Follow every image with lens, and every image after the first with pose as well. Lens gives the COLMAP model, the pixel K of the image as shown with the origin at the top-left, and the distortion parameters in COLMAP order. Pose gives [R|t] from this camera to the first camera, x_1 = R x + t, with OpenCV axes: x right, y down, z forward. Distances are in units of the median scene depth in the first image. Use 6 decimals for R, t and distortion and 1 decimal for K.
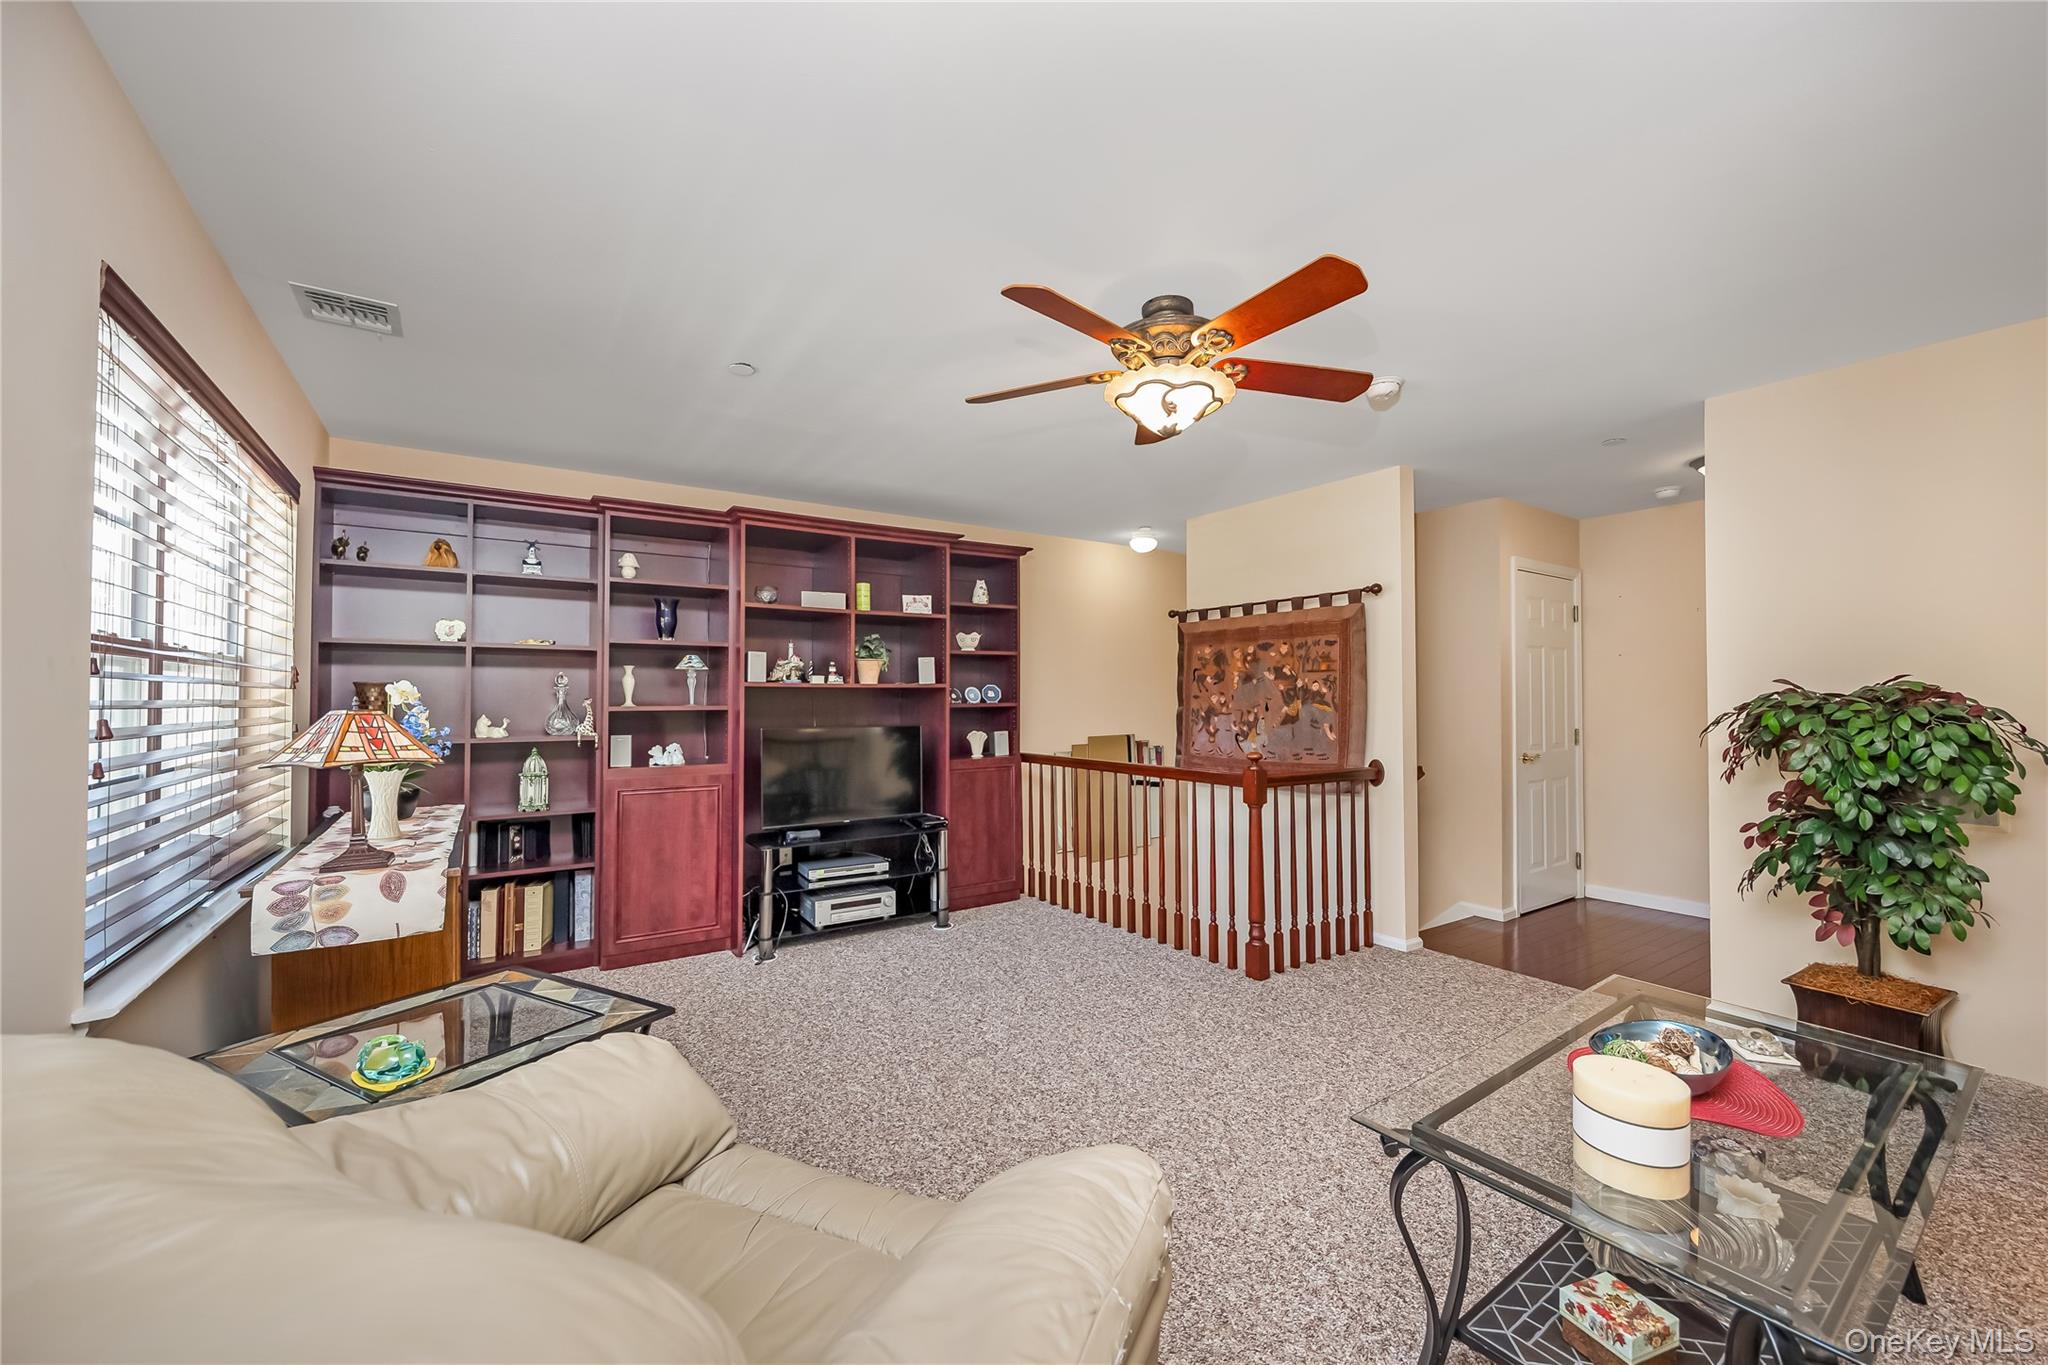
lens RADIAL K [[799.7, 0, 1031.2], [0, 799.7, 692.0], [0, 0, 1]] dist [-0.000398, -0.000020]
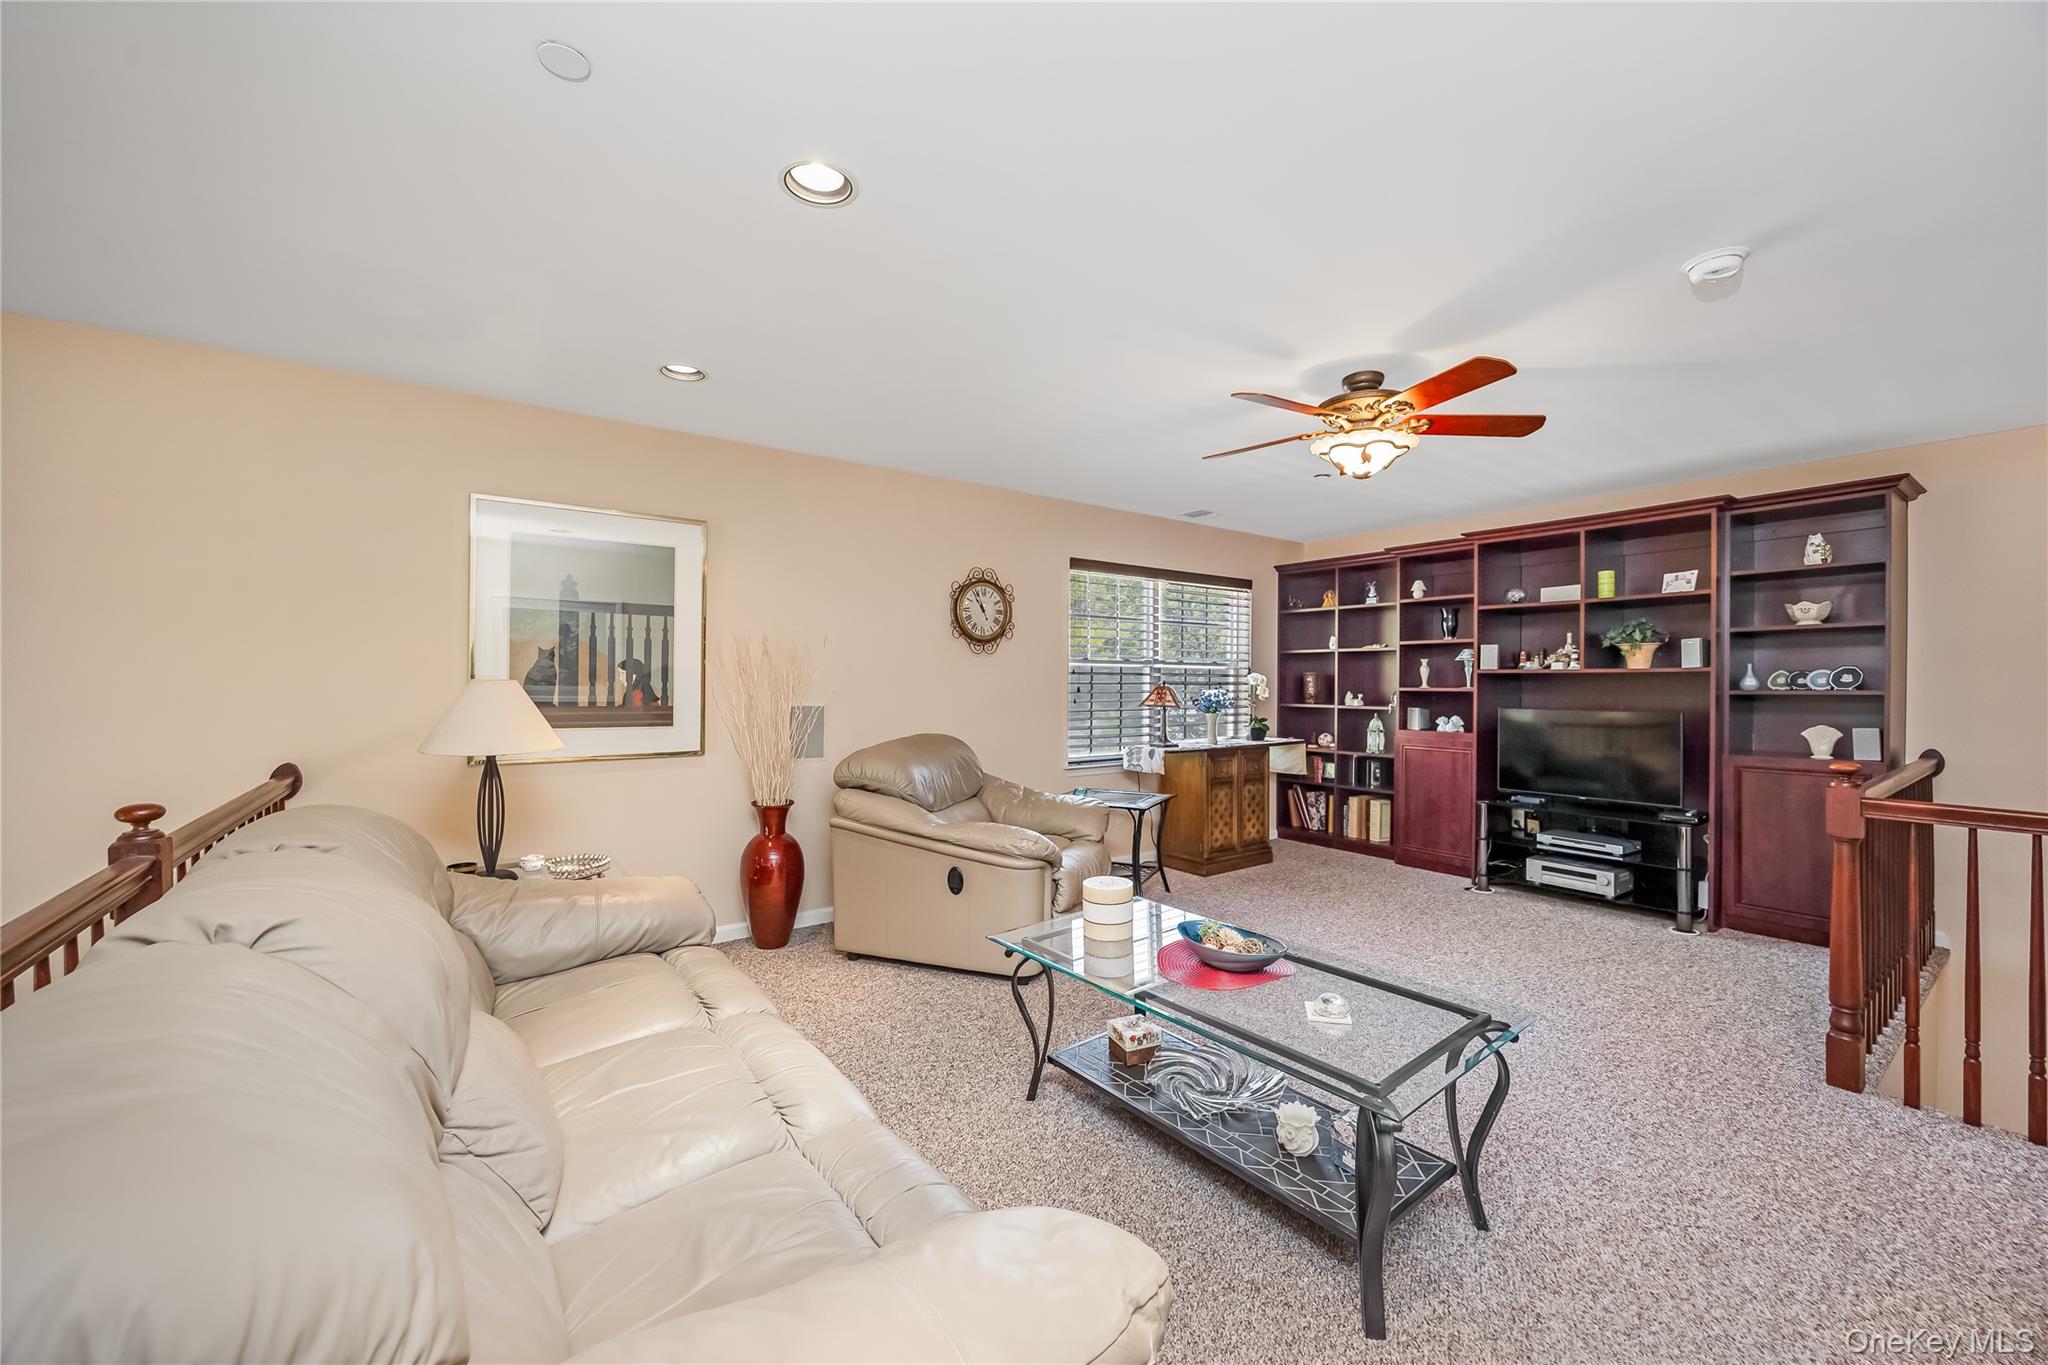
lens RADIAL K [[799.7, 0, 1026.2], [0, 799.7, 681.2], [0, 0, 1]] dist [-0.000398, -0.000020]
pose [[0.033534, 0.001756, -0.999436, 0.822392], [0.006330, 0.999978, 0.001969, -0.001039], [0.999418, -0.006392, 0.033522, 0.228178]]
